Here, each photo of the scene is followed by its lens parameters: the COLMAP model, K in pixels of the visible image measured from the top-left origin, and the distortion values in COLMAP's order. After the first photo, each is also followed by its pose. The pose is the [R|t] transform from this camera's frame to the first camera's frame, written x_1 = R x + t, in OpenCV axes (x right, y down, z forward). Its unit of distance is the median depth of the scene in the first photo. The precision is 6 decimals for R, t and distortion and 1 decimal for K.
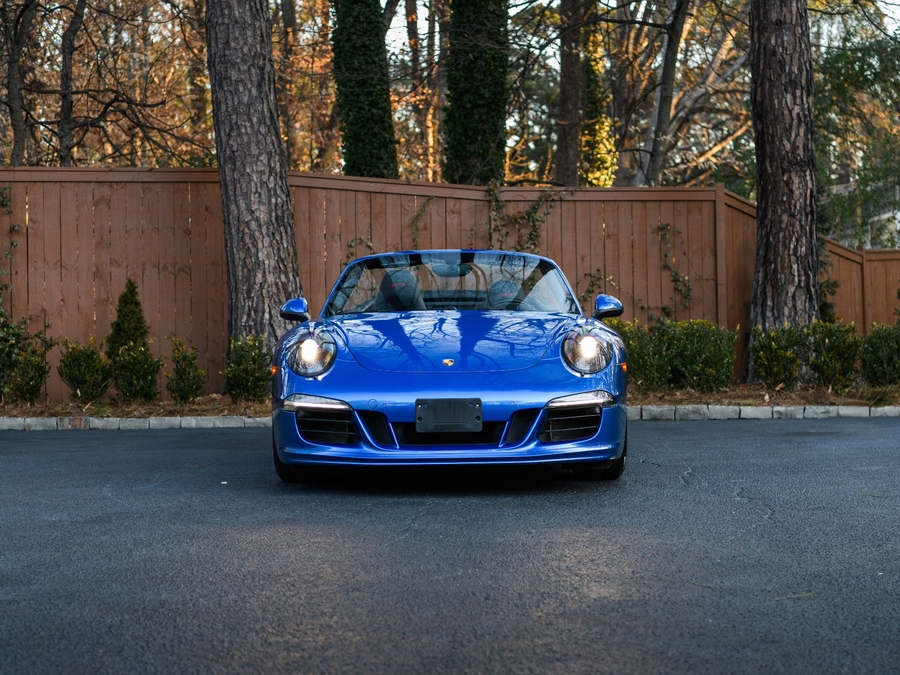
lens RADIAL K [[1698.9, 0, 490.2], [0, 1698.9, 348.8], [0, 0, 1]] dist [0.009911, -0.081245]
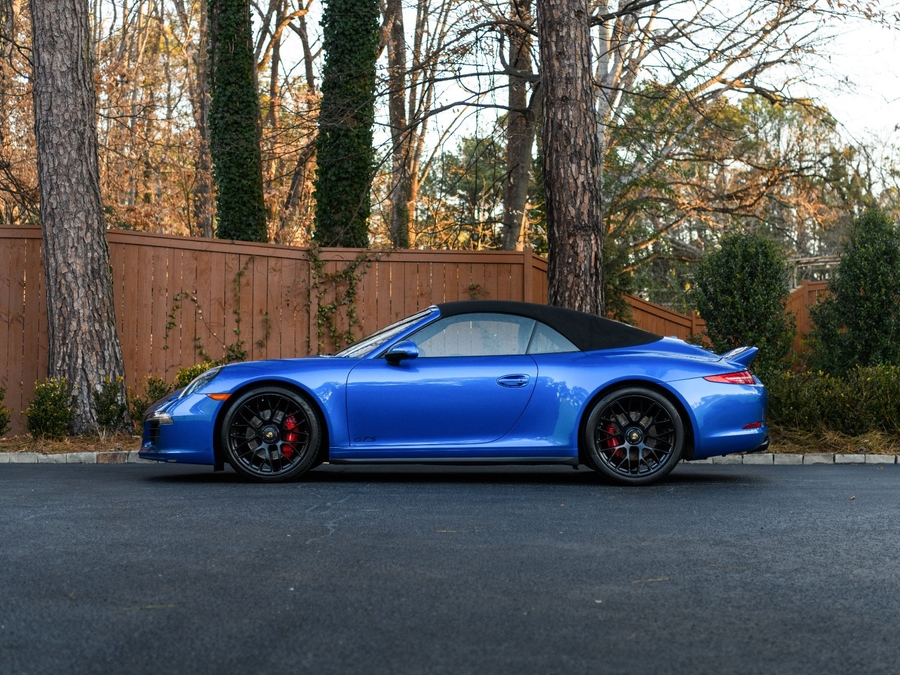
lens RADIAL K [[1527.9, 0, 461.4], [0, 1527.9, 308.4], [0, 0, 1]] dist [0.012183, -0.081375]
pose [[0.999707, 0.014481, -0.019372, 0.123584], [-0.015798, 0.997446, -0.069650, 0.010505], [0.018314, 0.069936, 0.997383, 0.034723]]
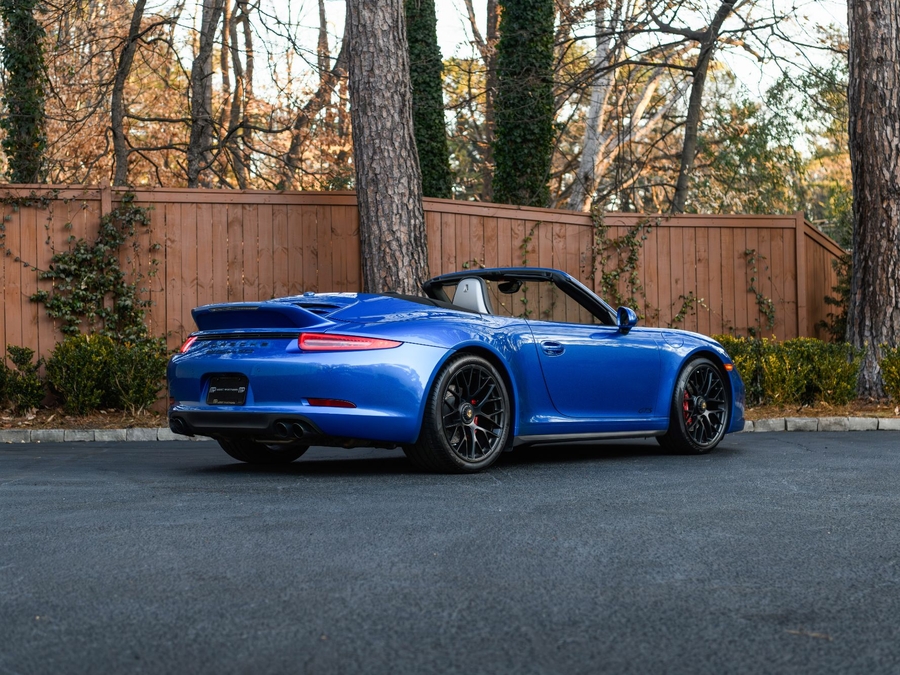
lens RADIAL K [[1585.4, 0, 450.0], [0, 1585.4, 337.5], [0, 0, 1]] dist [0.006747, -0.026946]
pose [[0.998226, 0.003888, 0.059418, -0.156186], [-0.002163, 0.999575, -0.029061, 0.011510], [-0.059505, 0.028881, 0.997810, 0.028837]]
